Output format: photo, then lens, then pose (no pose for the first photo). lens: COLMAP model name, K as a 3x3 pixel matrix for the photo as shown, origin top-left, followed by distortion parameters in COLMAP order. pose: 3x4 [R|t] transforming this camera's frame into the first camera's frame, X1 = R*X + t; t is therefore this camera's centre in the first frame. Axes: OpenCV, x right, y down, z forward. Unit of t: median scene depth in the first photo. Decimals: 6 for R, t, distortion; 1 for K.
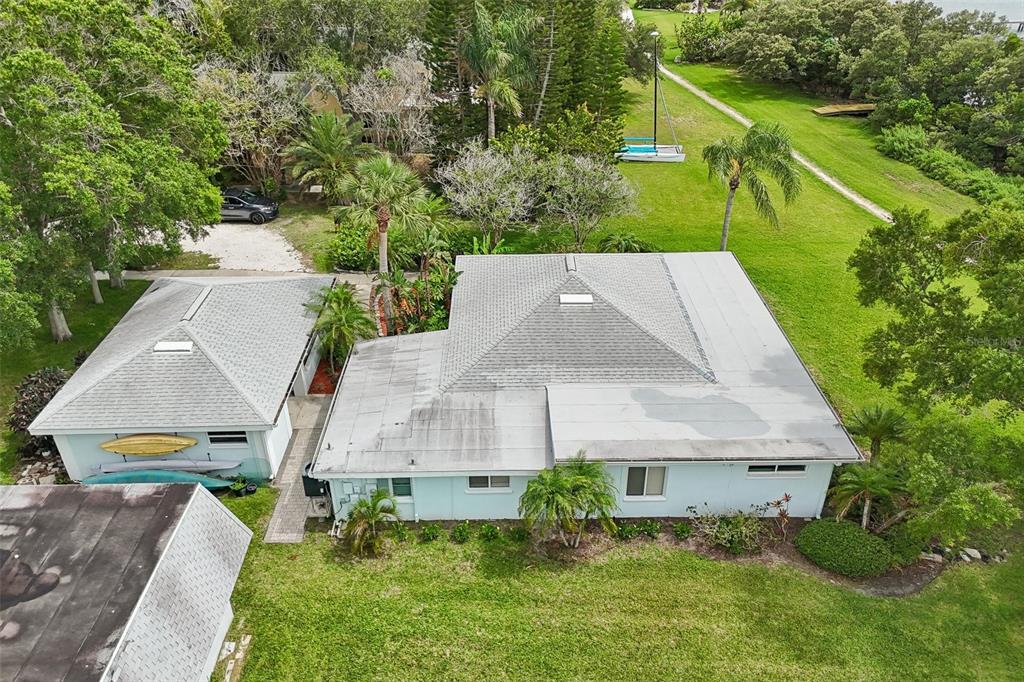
lens RADIAL K [[758.1, 0, 512.0], [0, 758.1, 341.0], [0, 0, 1]] dist [0.075823, -0.072093]
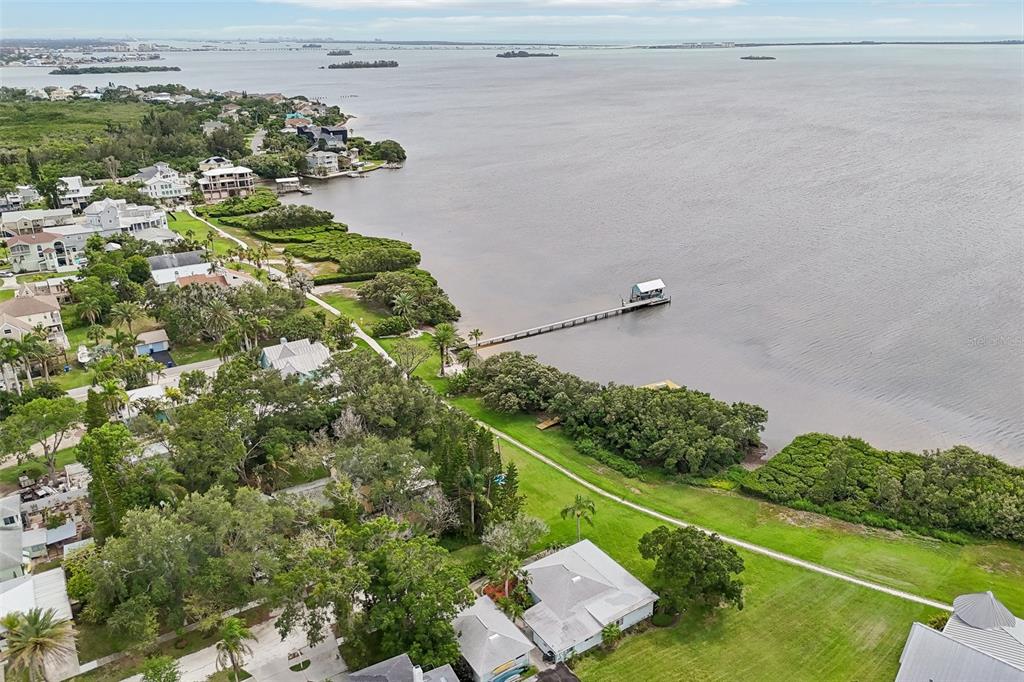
lens RADIAL K [[758.1, 0, 512.0], [0, 758.1, 341.0], [0, 0, 1]] dist [0.075823, -0.072093]
pose [[0.837885, -0.201067, 0.507465, -1.841607], [0.282980, 0.955002, -0.088843, -0.927815], [-0.466767, 0.218042, 0.857080, -2.257506]]
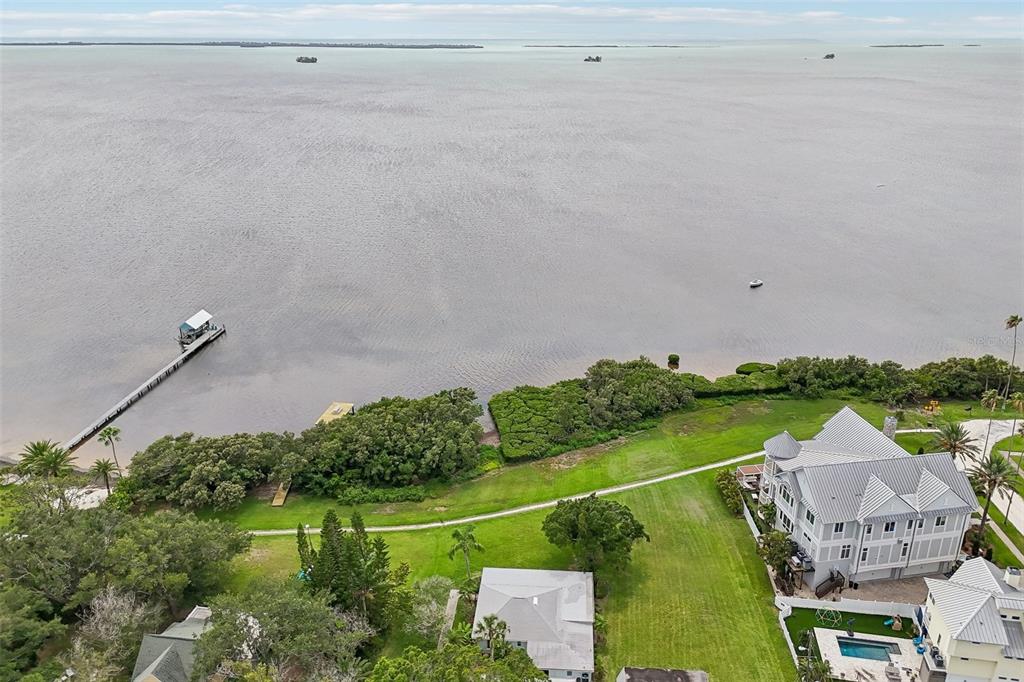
lens RADIAL K [[756.9, 0, 511.0], [0, 756.9, 351.6], [0, 0, 1]] dist [0.069722, -0.066298]
pose [[0.092485, -0.383459, 0.918916, -2.746843], [0.524403, 0.803268, 0.282421, -2.064435], [-0.846433, 0.455762, 0.275377, -0.355684]]
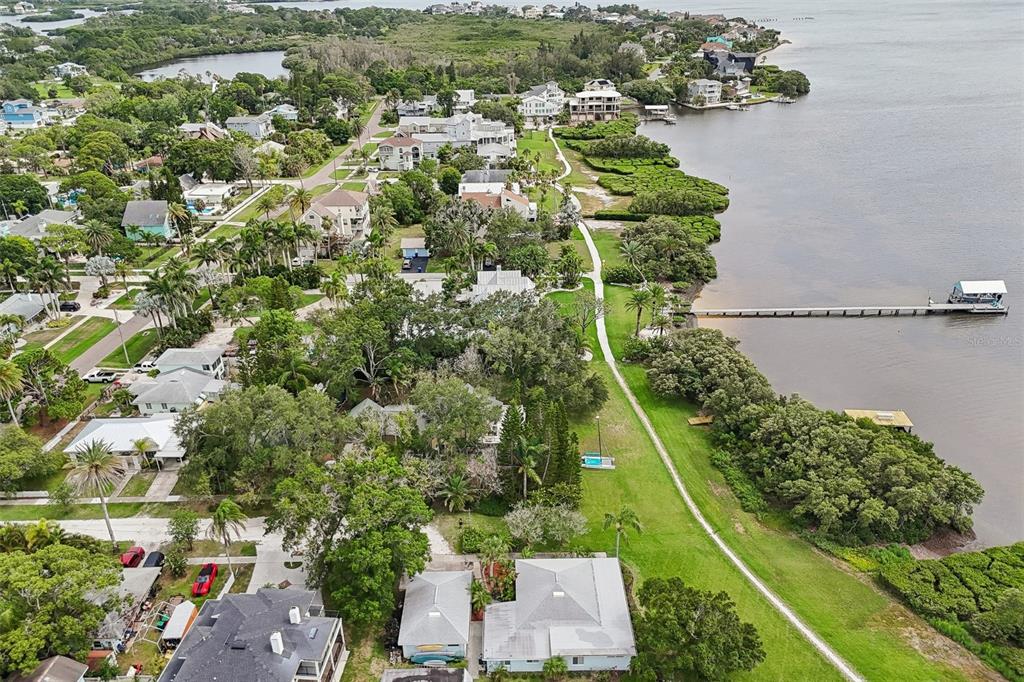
lens RADIAL K [[756.9, 0, 511.0], [0, 756.9, 351.6], [0, 0, 1]] dist [0.069722, -0.066298]
pose [[0.999935, -0.008245, -0.007837, -0.080676], [0.007681, 0.997559, -0.069398, -0.875090], [0.008390, 0.069333, 0.997558, -2.297073]]
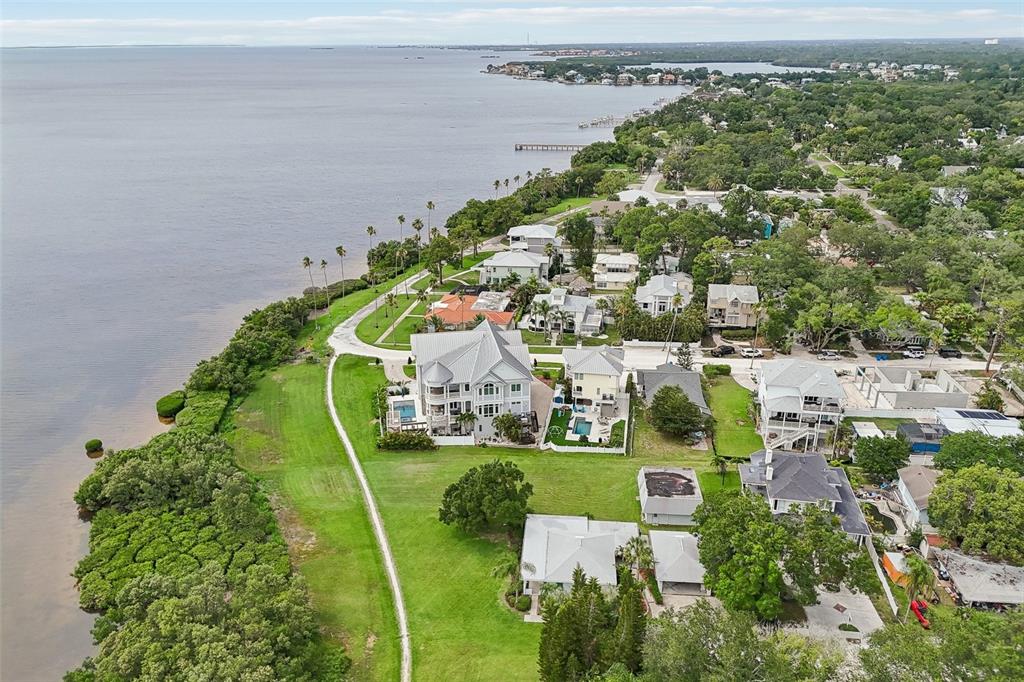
lens RADIAL K [[758.1, 0, 512.0], [0, 758.1, 341.0], [0, 0, 1]] dist [0.075823, -0.072093]
pose [[-0.992440, -0.026450, 0.119844, 0.000084], [0.081159, 0.591064, 0.802531, -3.927522], [-0.092062, 0.806191, -0.584449, 2.612802]]
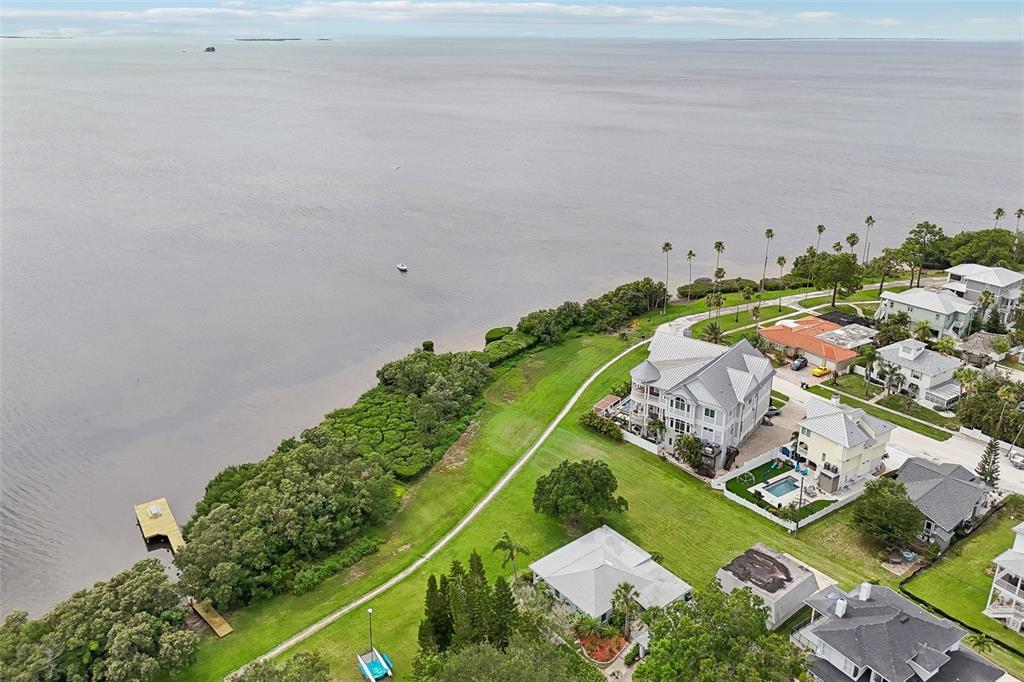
lens RADIAL K [[758.1, 0, 512.0], [0, 758.1, 341.0], [0, 0, 1]] dist [0.075823, -0.072093]
pose [[-0.607068, -0.293491, 0.738466, -2.095734], [0.423231, 0.667112, 0.613056, -3.340609], [-0.672565, 0.684708, -0.280768, 1.700722]]
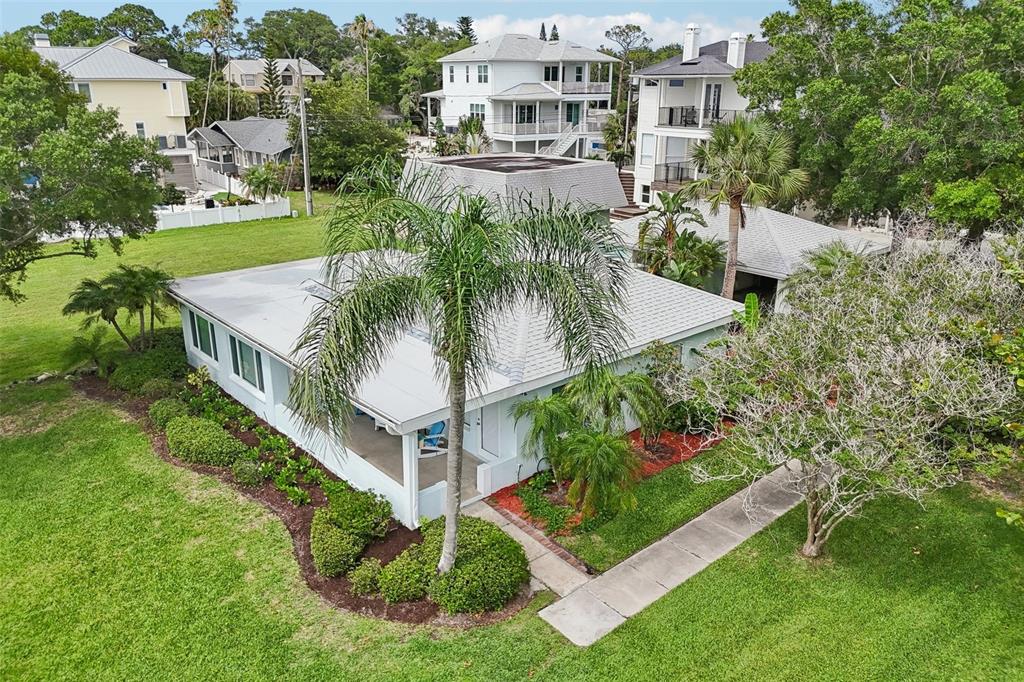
lens RADIAL K [[758.1, 0, 512.0], [0, 758.1, 341.0], [0, 0, 1]] dist [0.075823, -0.072093]
pose [[-0.771562, 0.205775, -0.601954, 0.659761], [-0.342971, 0.662389, 0.666042, -0.590183], [0.535783, 0.720345, -0.440499, 1.581248]]
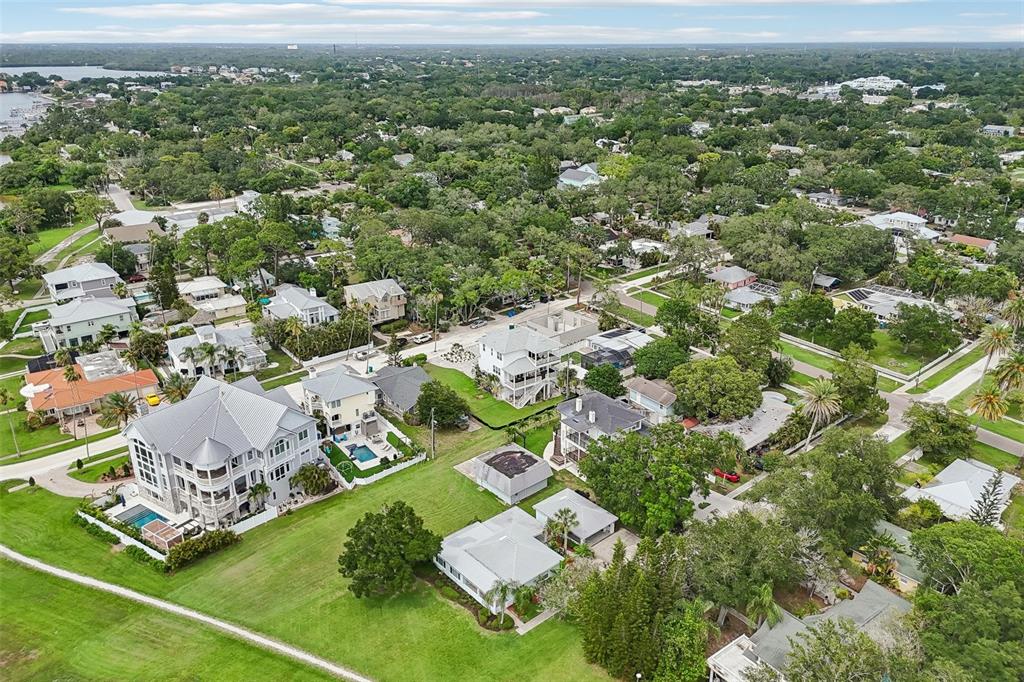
lens RADIAL K [[758.1, 0, 512.0], [0, 758.1, 341.0], [0, 0, 1]] dist [0.075823, -0.072093]
pose [[-0.775495, 0.243793, -0.582386, 2.170221], [-0.328310, 0.632193, 0.701815, -3.553242], [0.539278, 0.735457, -0.410223, 1.968552]]
